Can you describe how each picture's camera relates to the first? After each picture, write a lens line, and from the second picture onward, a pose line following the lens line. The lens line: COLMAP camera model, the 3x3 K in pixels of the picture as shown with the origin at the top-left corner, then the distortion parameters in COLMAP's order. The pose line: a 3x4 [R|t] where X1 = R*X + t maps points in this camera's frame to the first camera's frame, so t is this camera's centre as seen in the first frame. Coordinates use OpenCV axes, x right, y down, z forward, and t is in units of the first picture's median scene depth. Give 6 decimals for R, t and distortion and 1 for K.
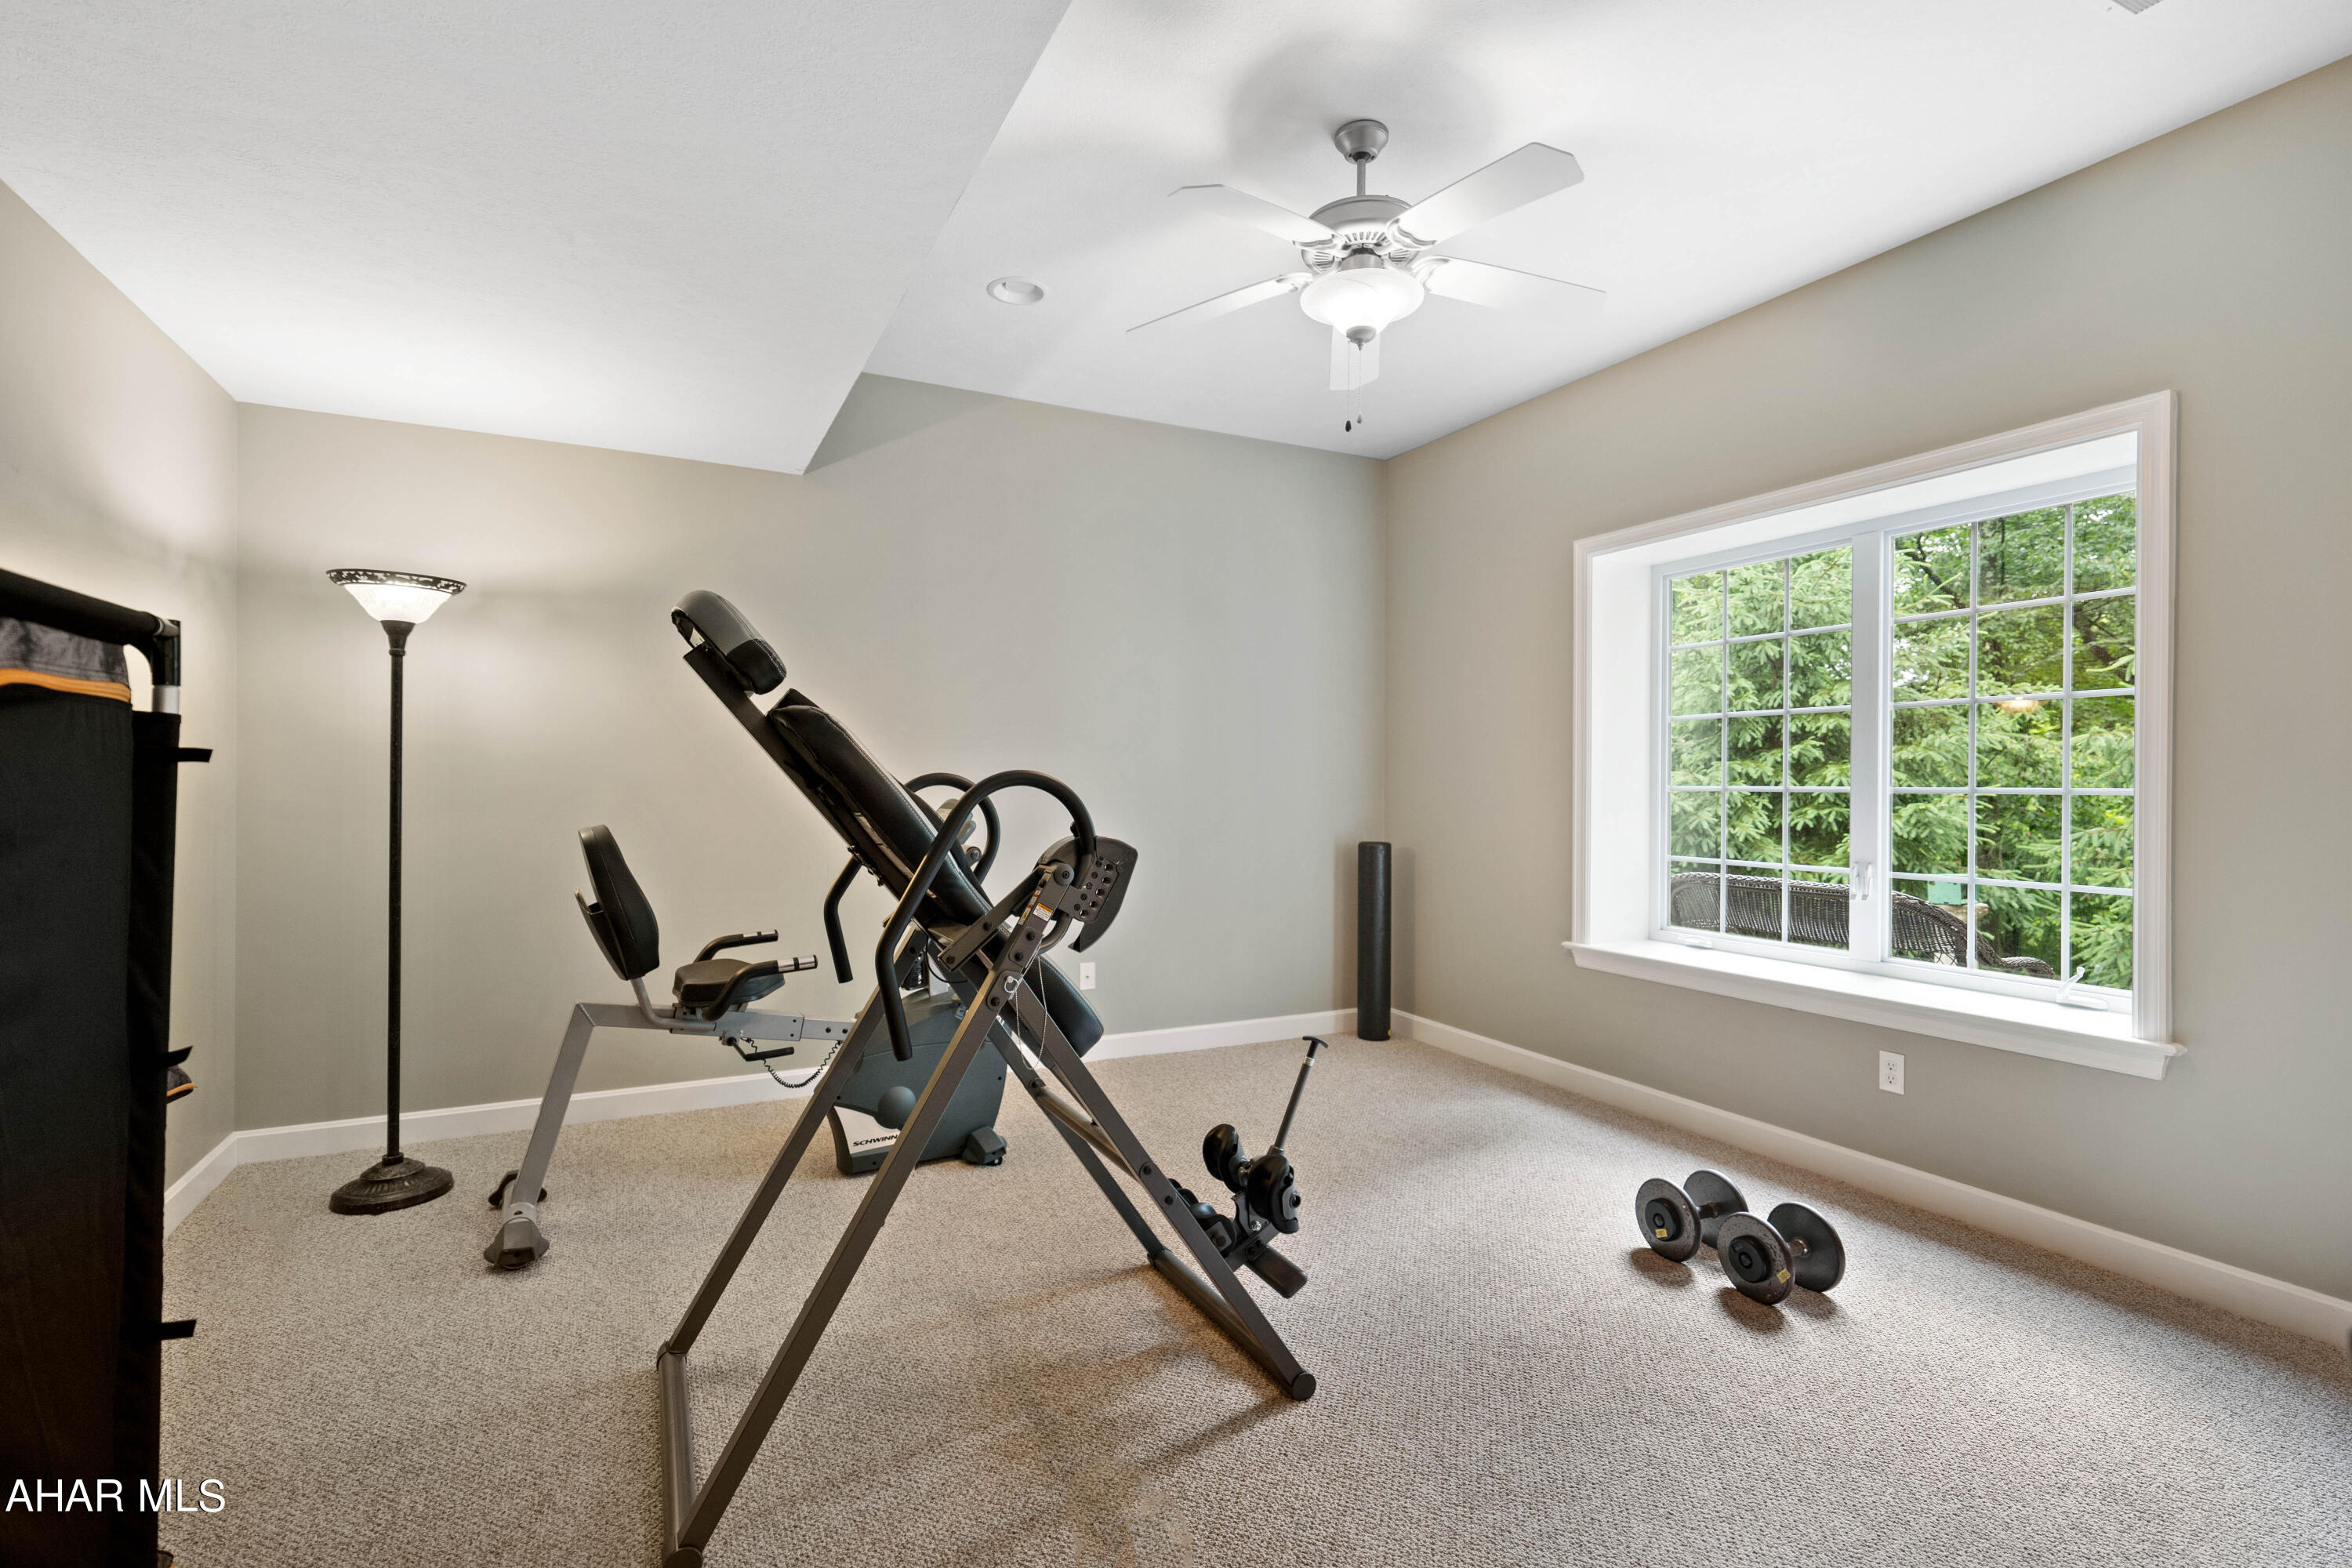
lens RADIAL K [[1036.8, 0, 1175.7], [0, 1036.8, 786.7], [0, 0, 1]] dist [0.001990, 0.000279]
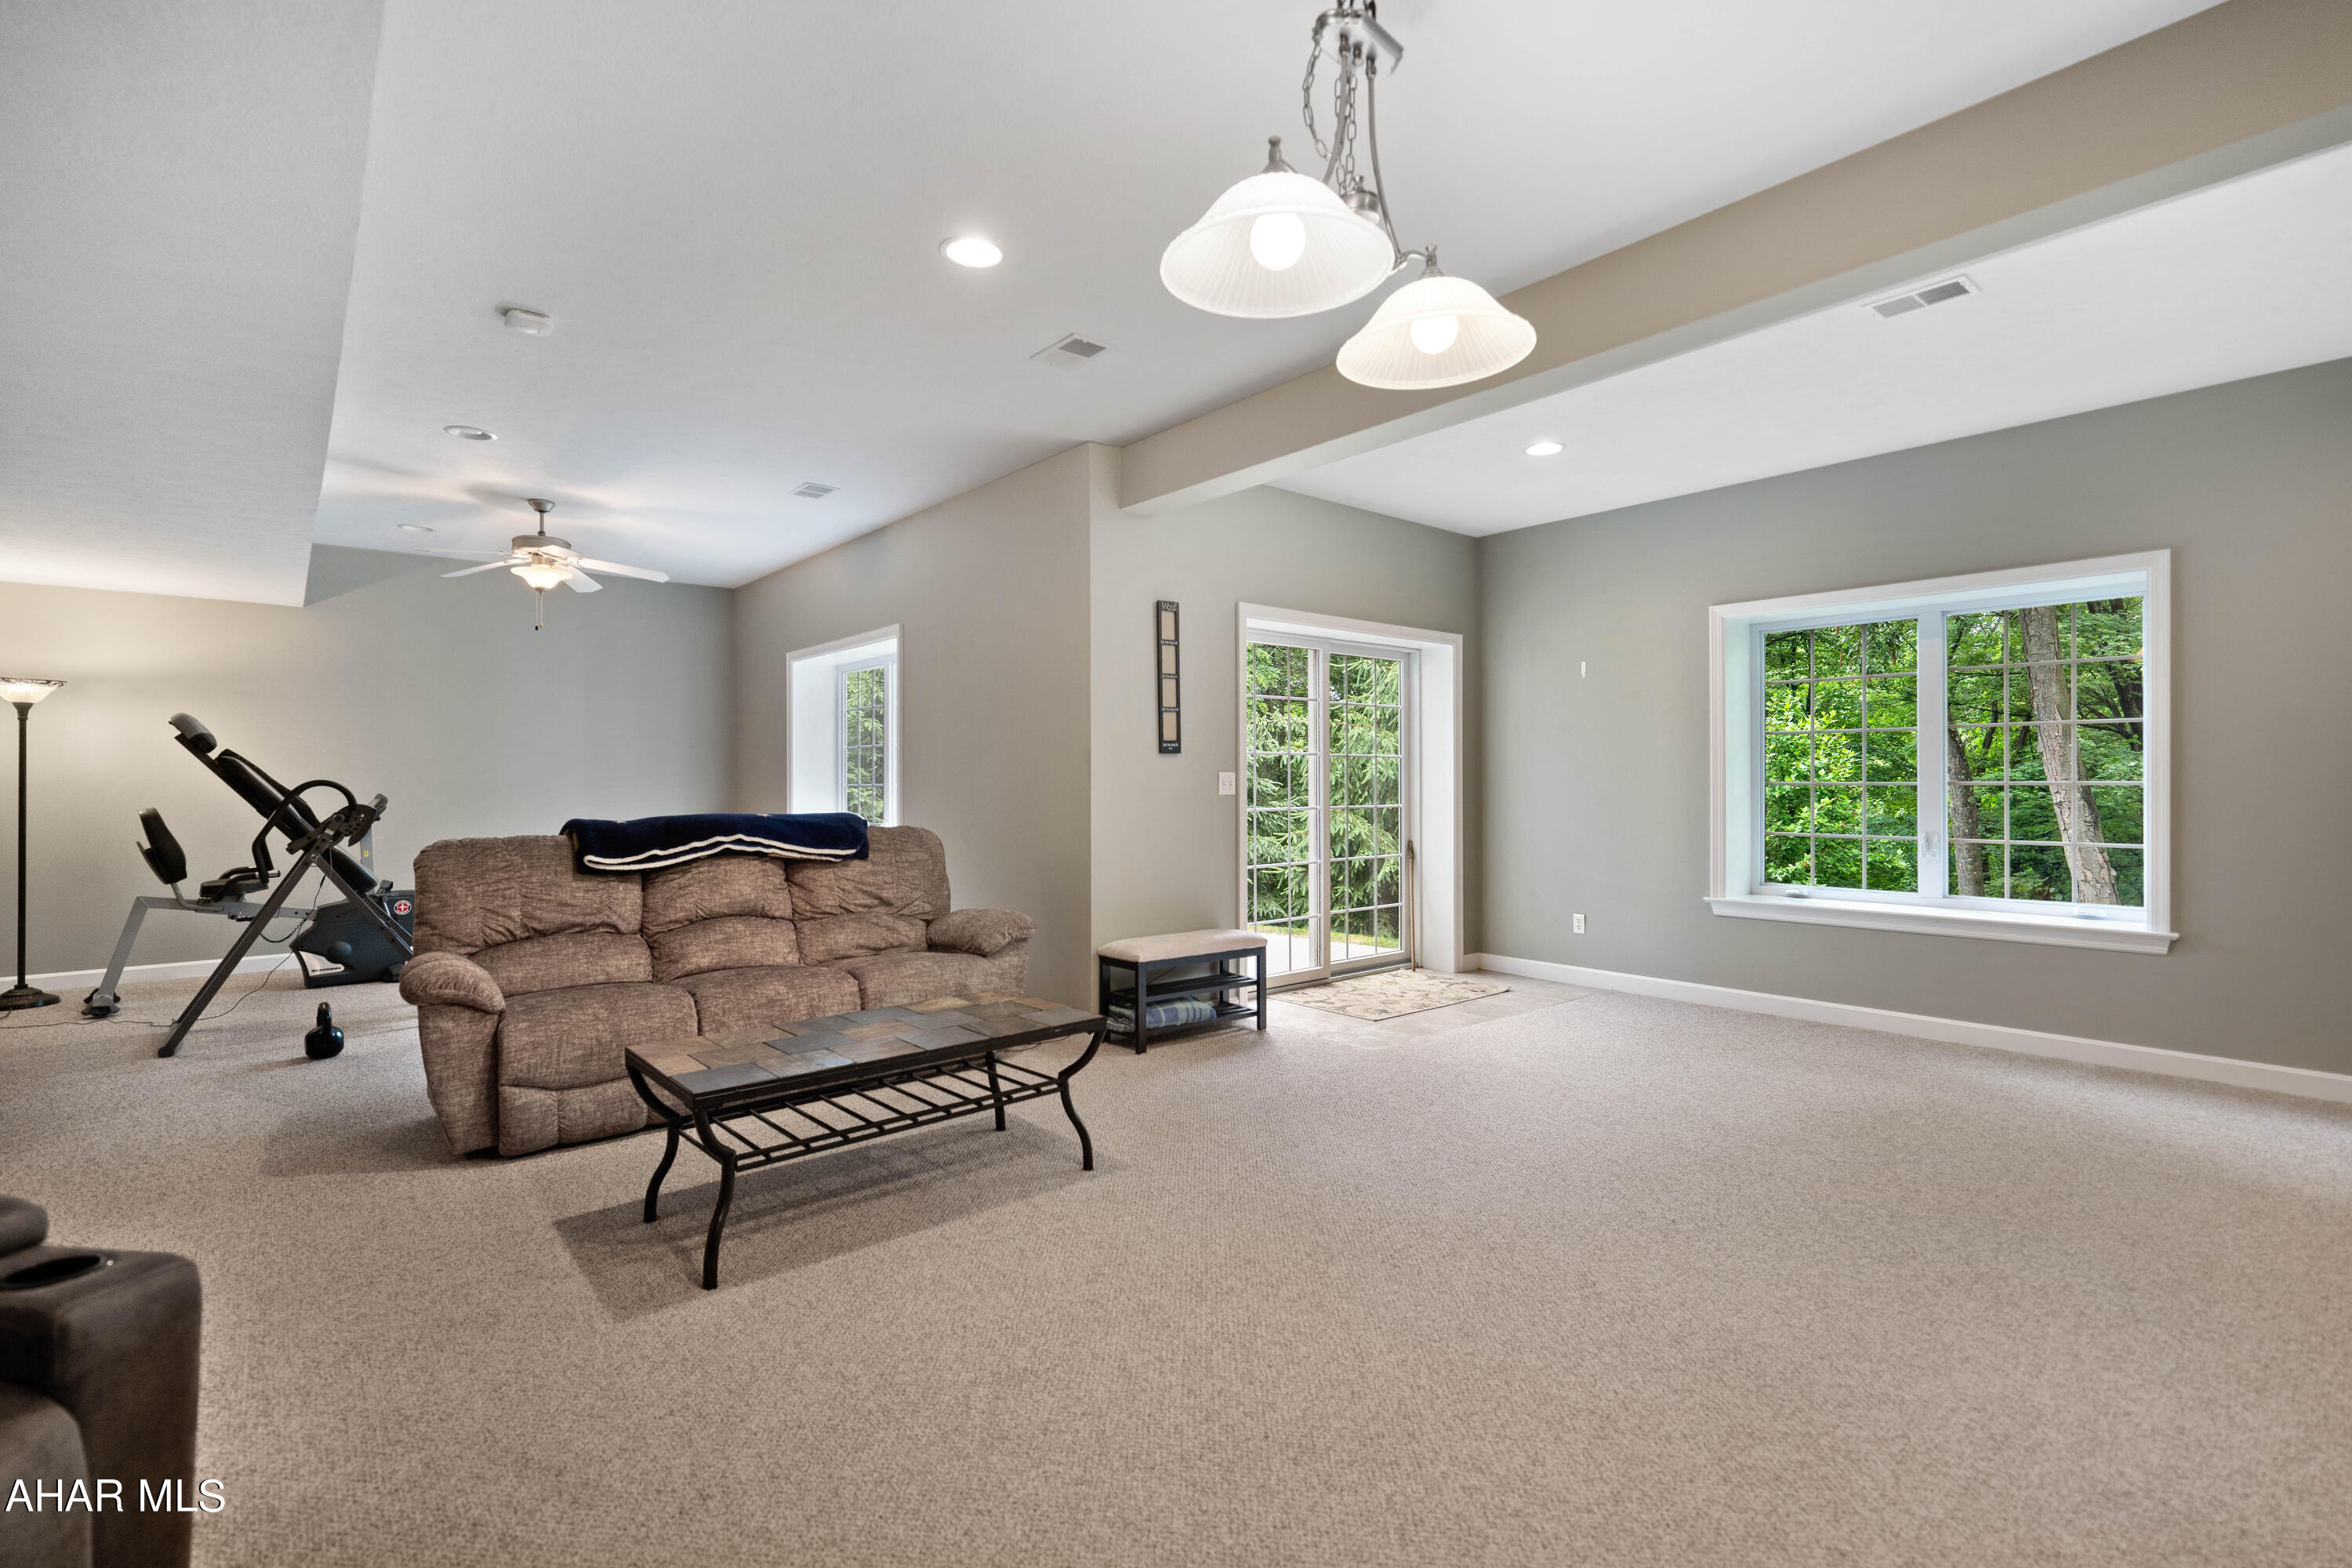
lens RADIAL K [[1046.3, 0, 1184.5], [0, 1046.3, 777.8], [0, 0, 1]] dist [-0.007959, 0.005123]
pose [[0.973571, -0.009446, 0.228188, 0.926315], [0.011154, 0.999919, -0.006193, 0.014545], [-0.228111, 0.008575, 0.973597, -1.413116]]
